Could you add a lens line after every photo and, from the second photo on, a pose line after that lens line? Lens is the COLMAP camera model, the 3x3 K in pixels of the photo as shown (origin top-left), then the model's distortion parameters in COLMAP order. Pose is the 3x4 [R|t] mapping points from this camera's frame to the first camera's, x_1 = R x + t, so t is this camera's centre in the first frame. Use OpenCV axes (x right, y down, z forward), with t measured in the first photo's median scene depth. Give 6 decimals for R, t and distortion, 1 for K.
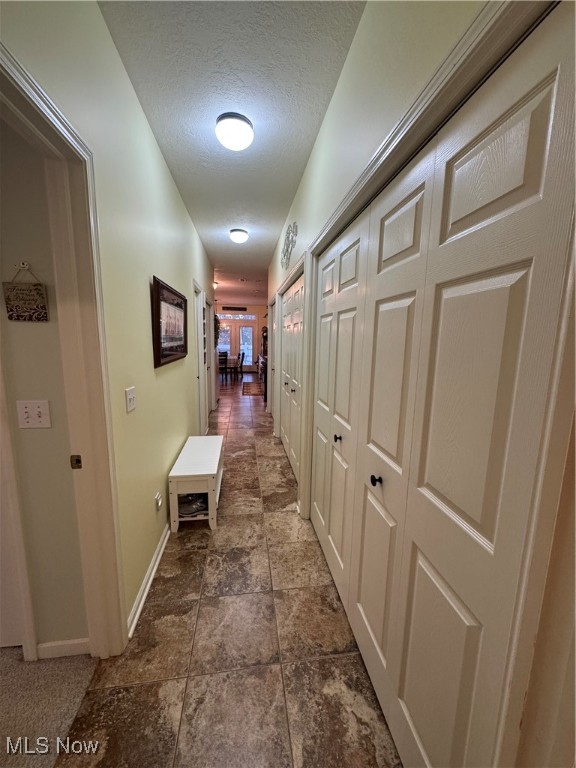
lens RADIAL K [[307.4, 0, 288.0], [0, 307.4, 384.0], [0, 0, 1]] dist [-0.002424, 0.000227]
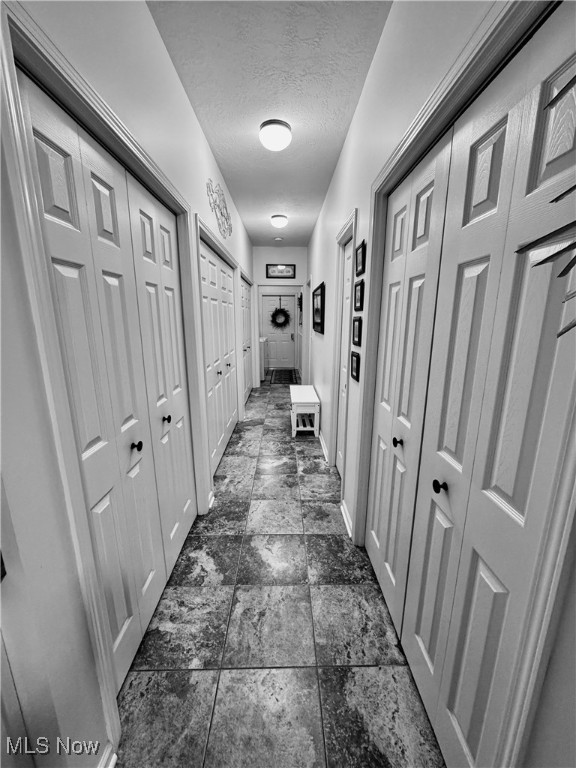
lens RADIAL K [[308.6, 0, 288.0], [0, 308.6, 384.0], [0, 0, 1]] dist [0.033480, 0.000043]
pose [[0.991837, 0.014519, -0.126681, 0.028936], [-0.005913, 0.997665, 0.068048, 0.024660], [0.127374, -0.066743, 0.989607, -0.181129]]
